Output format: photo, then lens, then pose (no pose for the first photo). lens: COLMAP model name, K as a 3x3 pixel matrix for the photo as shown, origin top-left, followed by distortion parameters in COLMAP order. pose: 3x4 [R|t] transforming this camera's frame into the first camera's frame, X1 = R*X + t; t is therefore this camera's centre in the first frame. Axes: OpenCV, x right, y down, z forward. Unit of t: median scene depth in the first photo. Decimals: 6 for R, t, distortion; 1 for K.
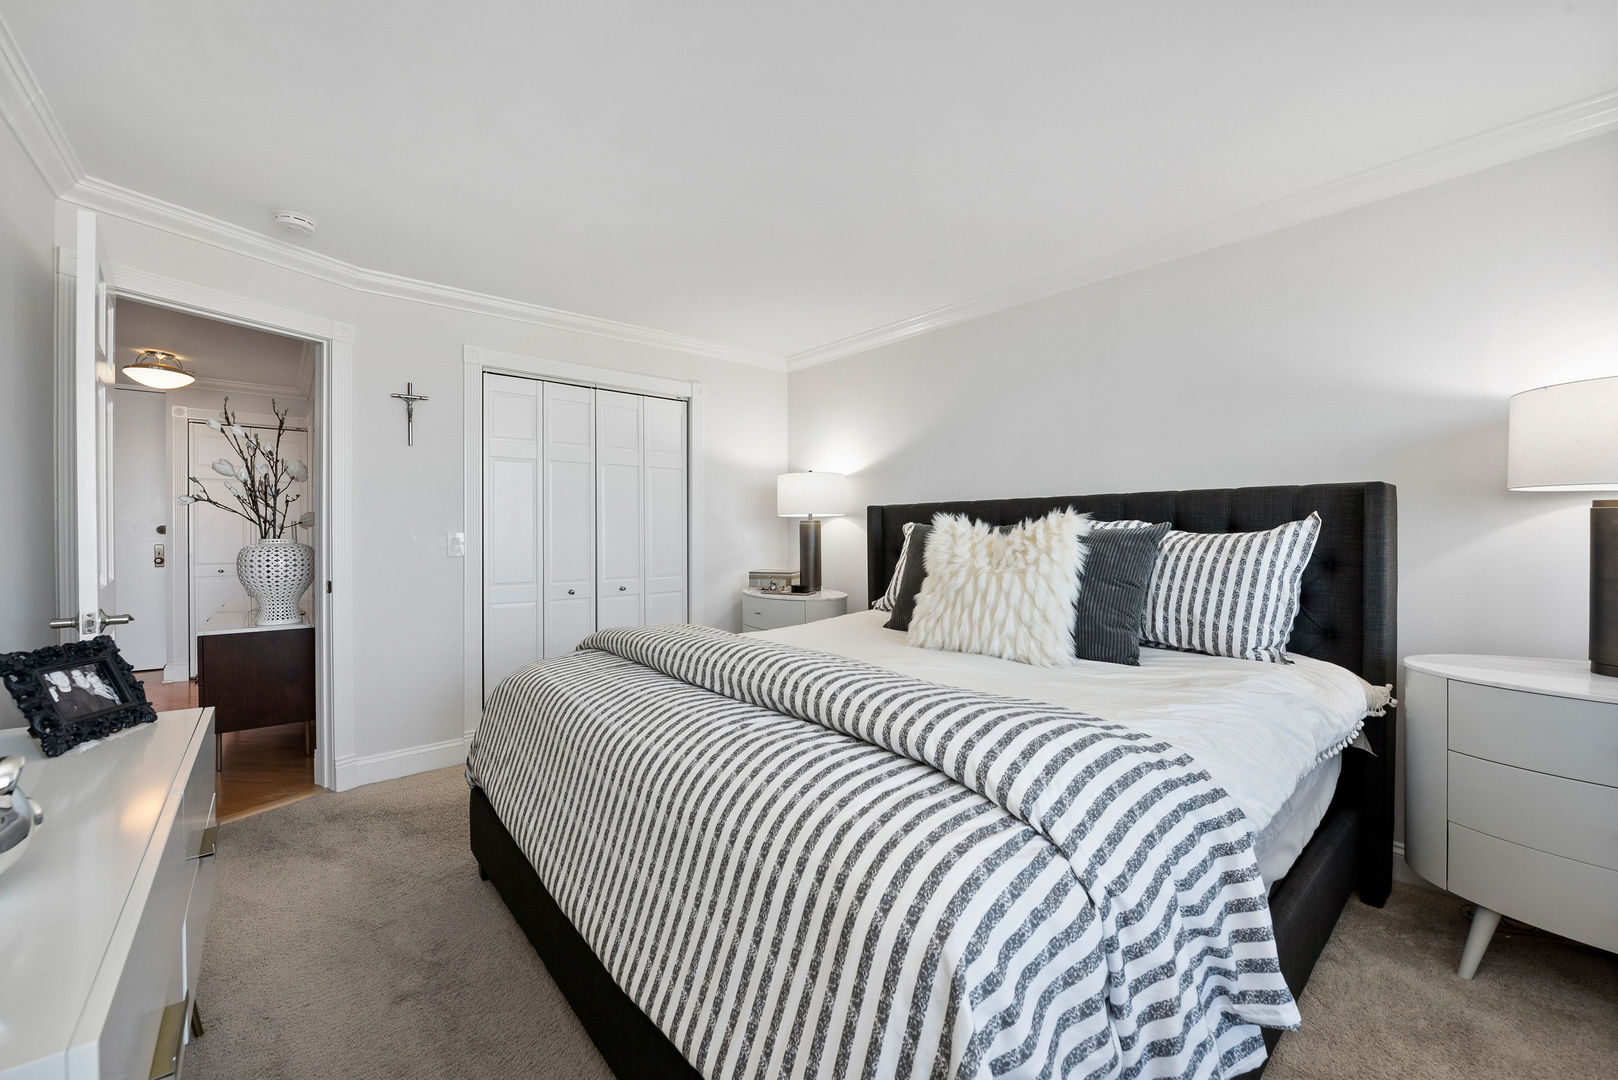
lens RADIAL K [[638.8, 0, 812.6], [0, 638.8, 535.5], [0, 0, 1]] dist [-0.007263, -0.000598]
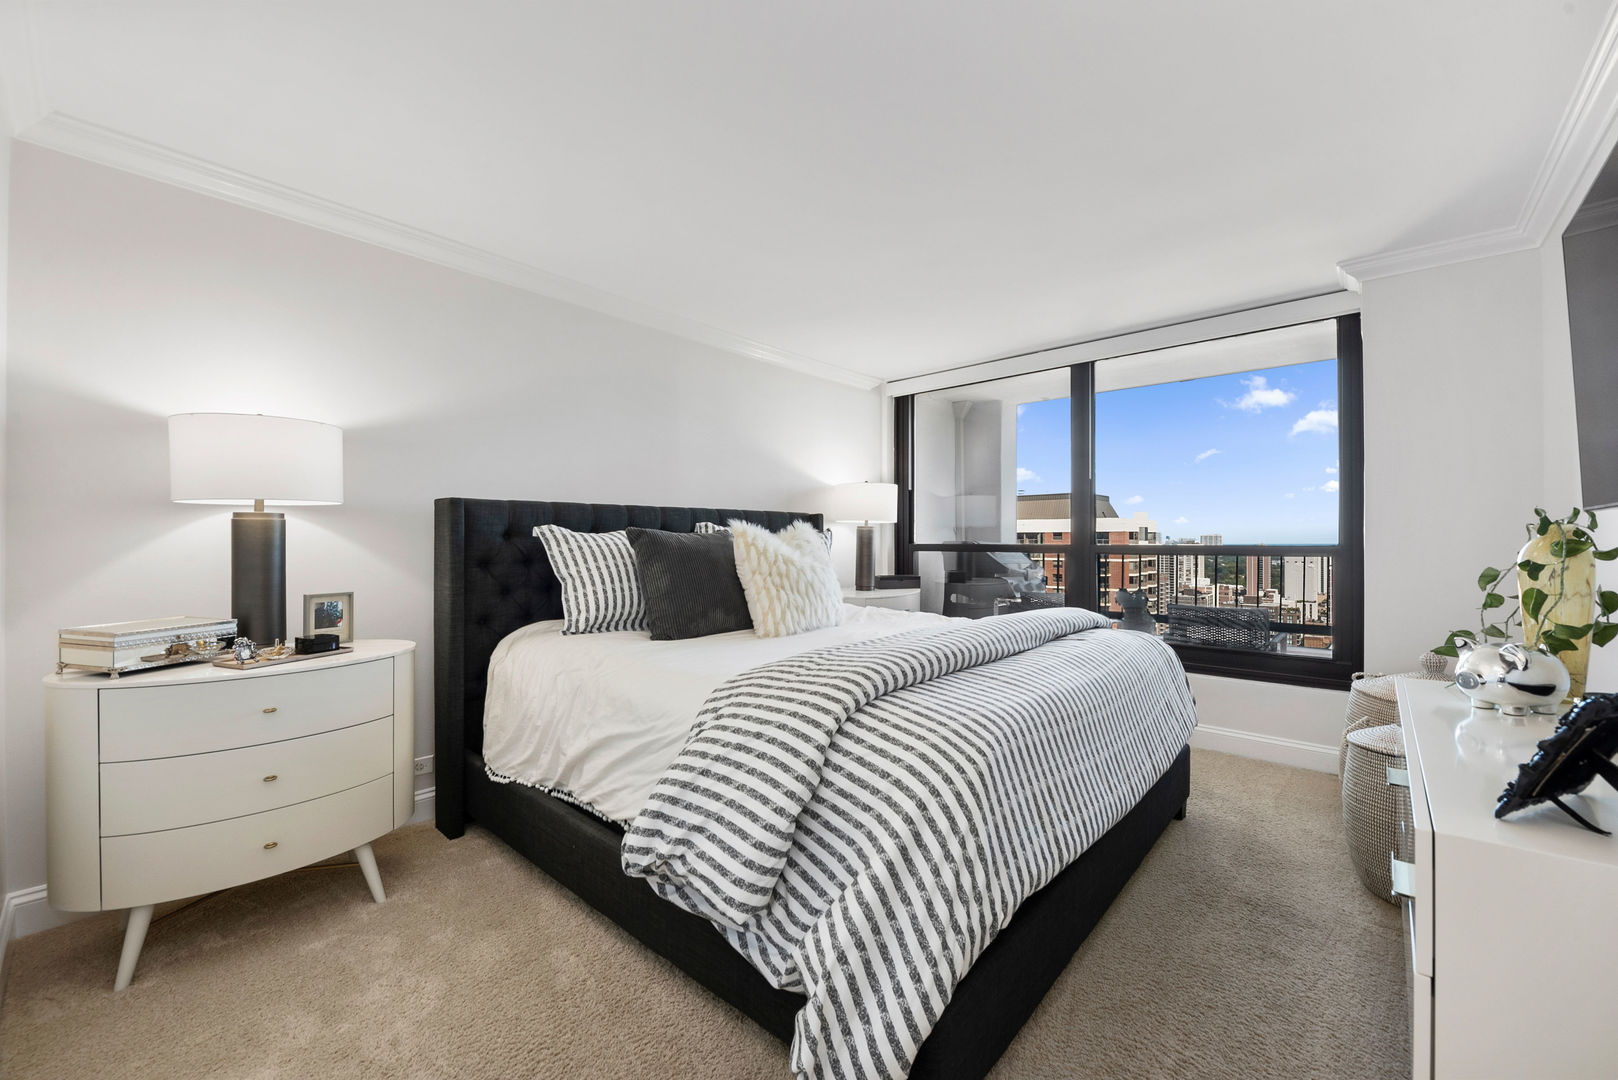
lens RADIAL K [[638.8, 0, 812.6], [0, 638.8, 535.5], [0, 0, 1]] dist [-0.007263, -0.000598]
pose [[-0.132088, -0.006220, 0.991218, -0.598166], [0.003114, 0.999973, 0.006690, -0.009189], [-0.991233, 0.003970, -0.132065, 0.669690]]
